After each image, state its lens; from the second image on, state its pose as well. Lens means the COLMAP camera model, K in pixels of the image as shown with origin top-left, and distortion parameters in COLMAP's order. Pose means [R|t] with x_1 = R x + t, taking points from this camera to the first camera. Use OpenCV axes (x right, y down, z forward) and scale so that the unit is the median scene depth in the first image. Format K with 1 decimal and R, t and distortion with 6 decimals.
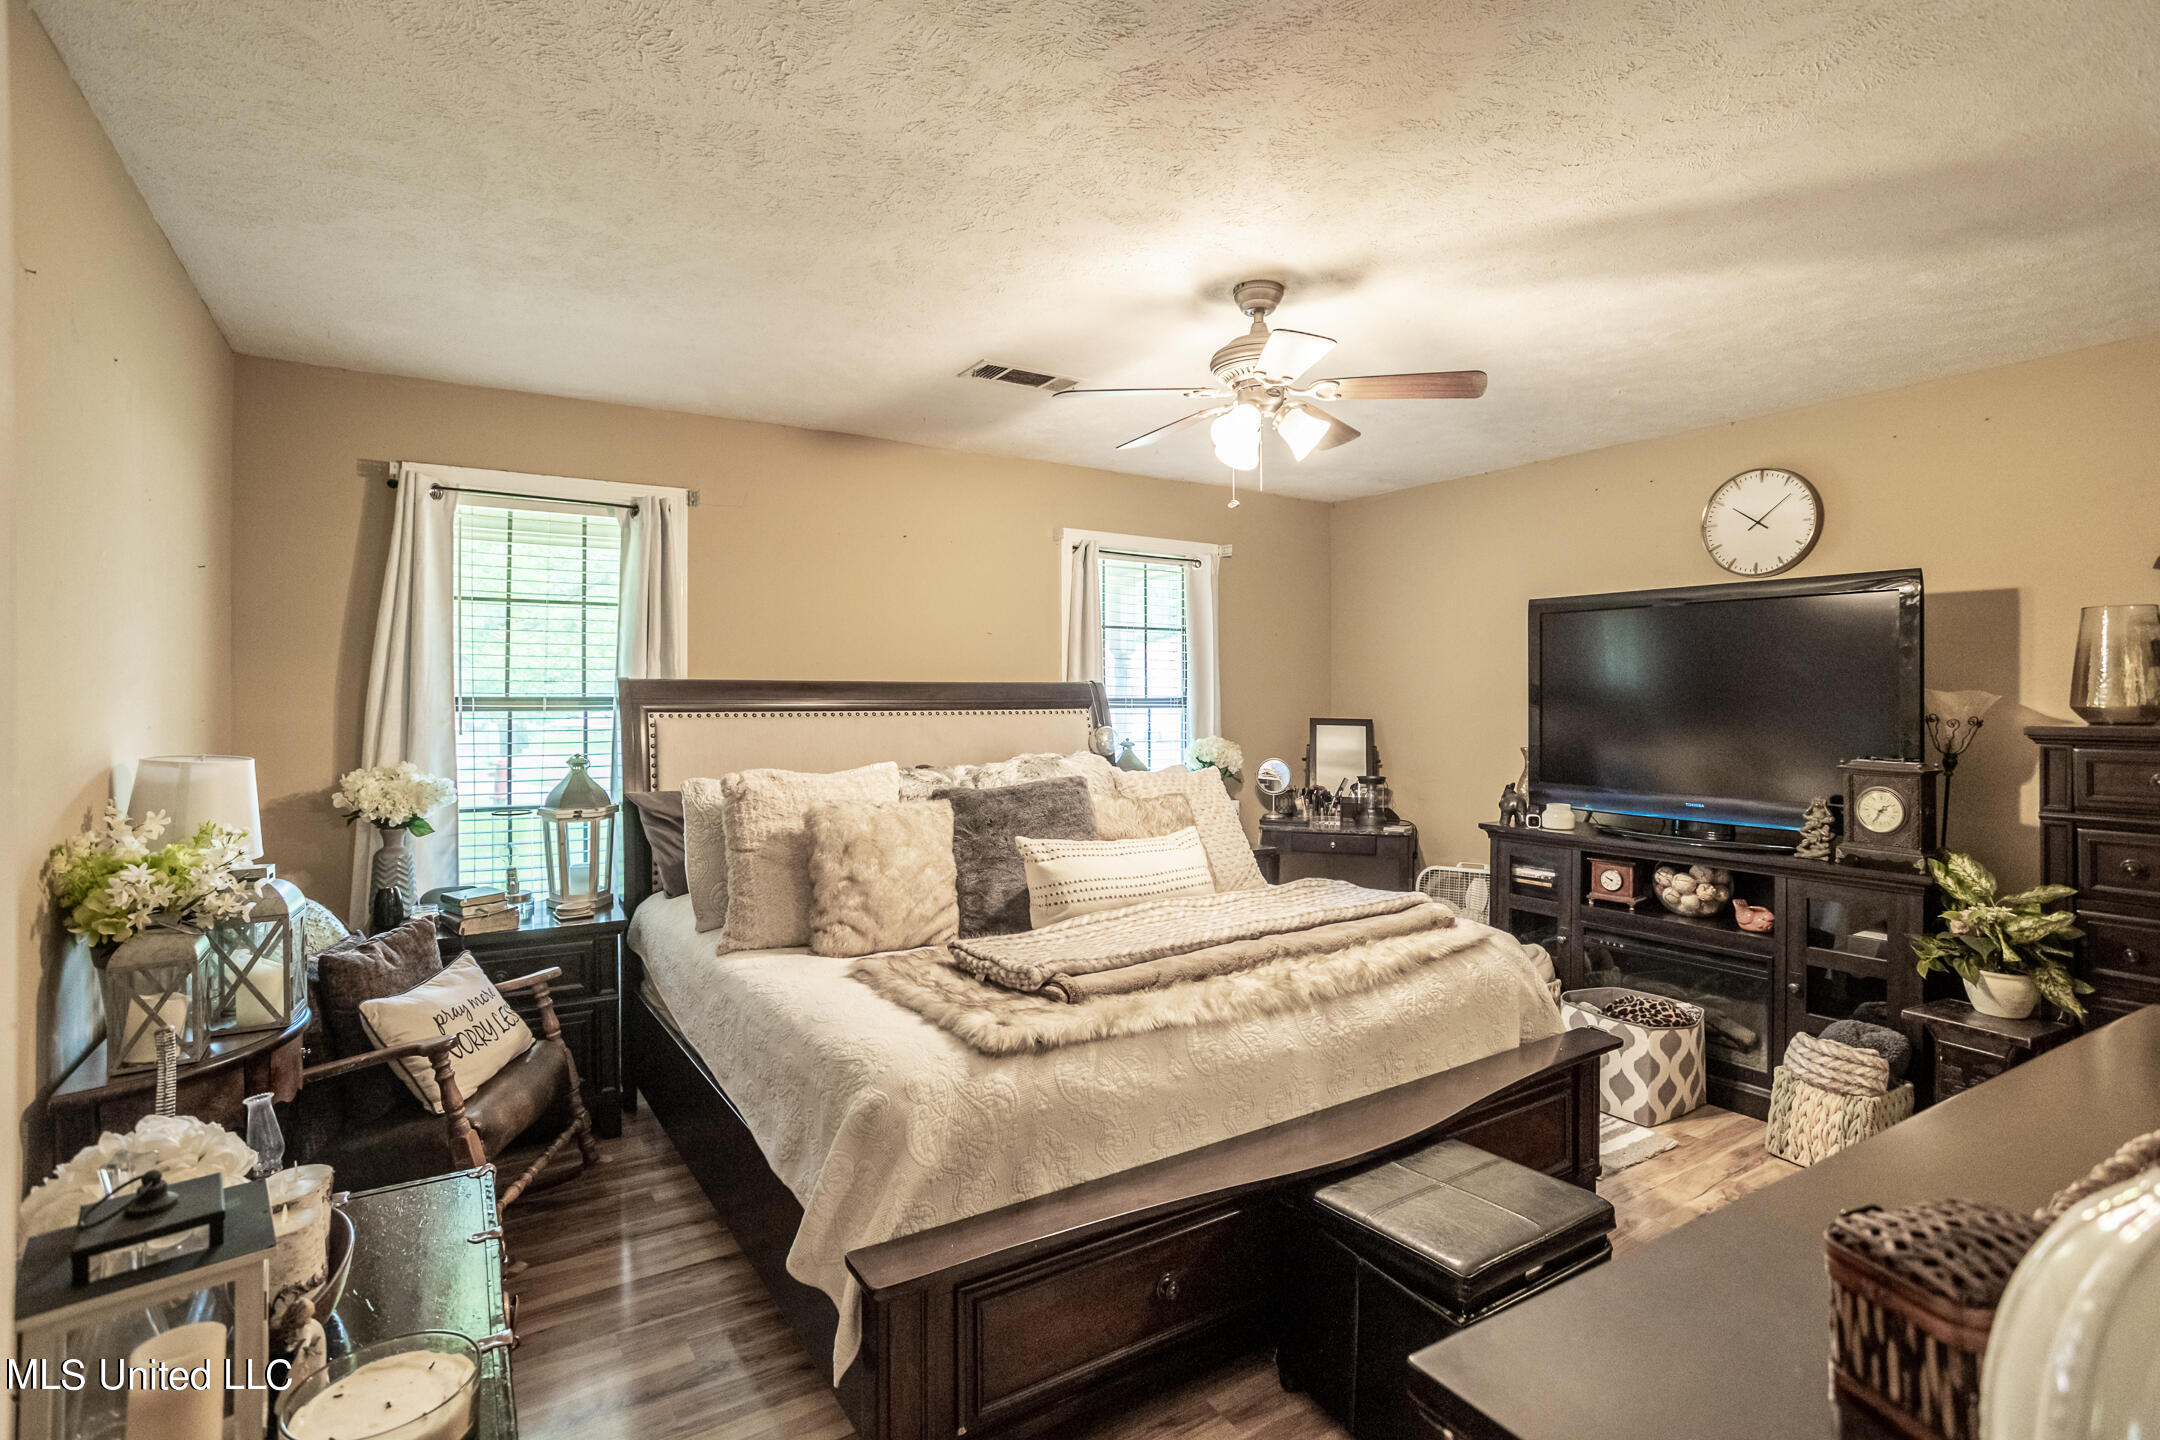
lens RADIAL K [[1029.3, 0, 1075.8], [0, 1029.3, 700.8], [0, 0, 1]] dist [-0.001219, -0.000070]
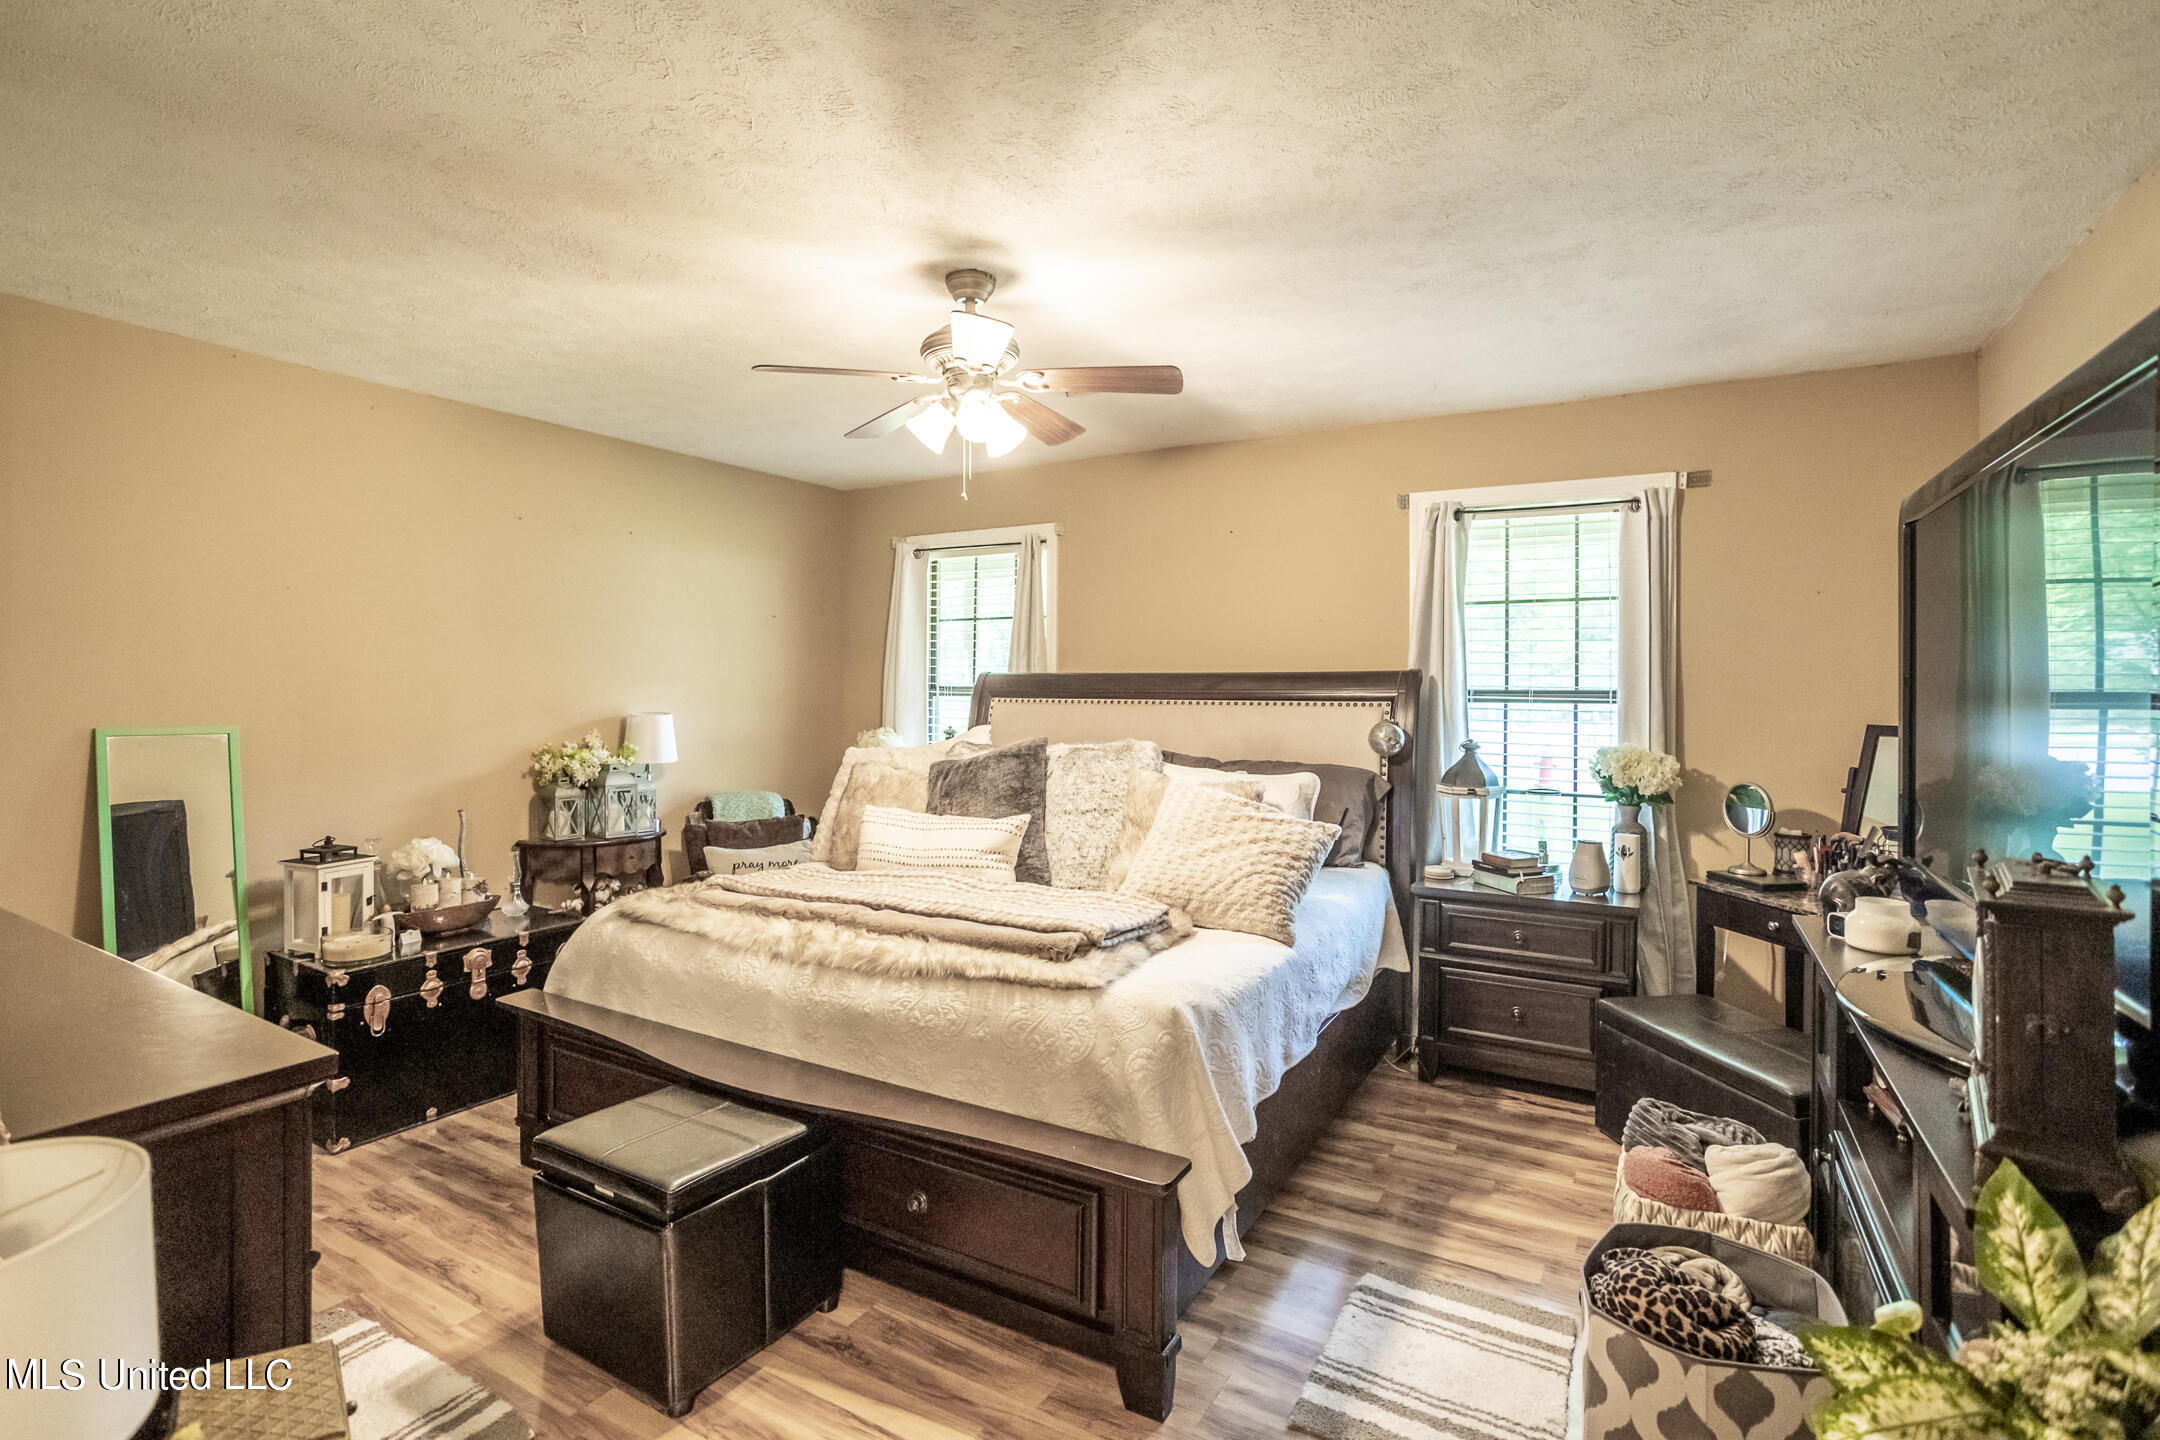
lens RADIAL K [[993.3, 0, 1080.0], [0, 993.3, 720.0], [0, 0, 1]] dist [0.015933, 0.000090]
pose [[0.466078, 0.039671, -0.883854, 1.116491], [-0.009861, 0.999165, 0.039647, -0.012118], [0.884689, -0.009763, 0.466080, 0.651506]]
